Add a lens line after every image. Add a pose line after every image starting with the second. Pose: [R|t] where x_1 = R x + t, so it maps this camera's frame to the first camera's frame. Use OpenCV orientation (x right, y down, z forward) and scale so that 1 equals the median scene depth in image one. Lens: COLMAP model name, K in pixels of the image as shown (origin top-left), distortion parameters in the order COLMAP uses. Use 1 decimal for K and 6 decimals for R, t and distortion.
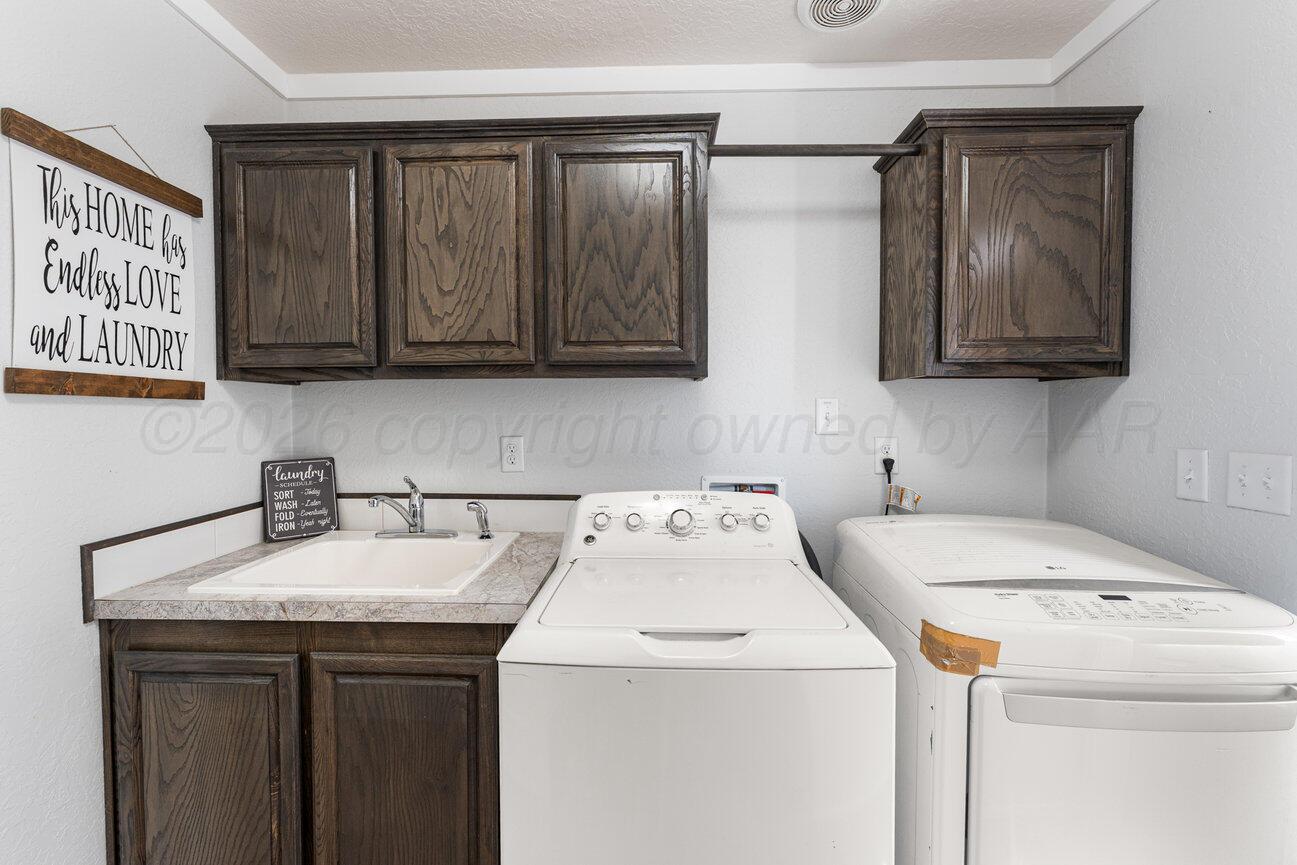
lens RADIAL K [[548.3, 0, 643.0], [0, 548.3, 423.6], [0, 0, 1]] dist [0.011966, -0.000730]
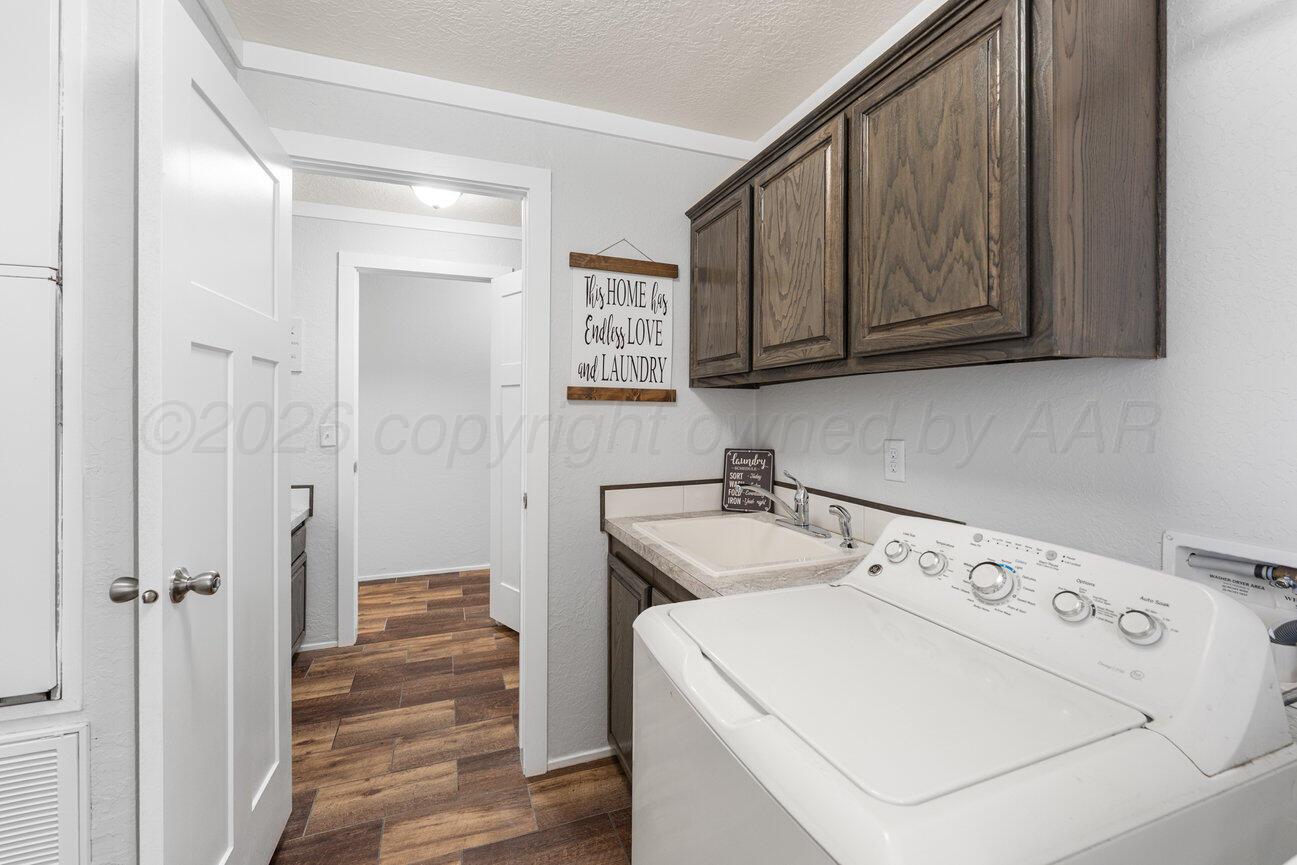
lens RADIAL K [[548.3, 0, 640.6], [0, 548.3, 410.9], [0, 0, 1]] dist [0.011966, -0.000730]
pose [[0.387940, 0.004570, -0.921673, 0.508016], [-0.027243, 0.999608, -0.006511, -0.007434], [0.921282, 0.027635, 0.387912, 0.356677]]
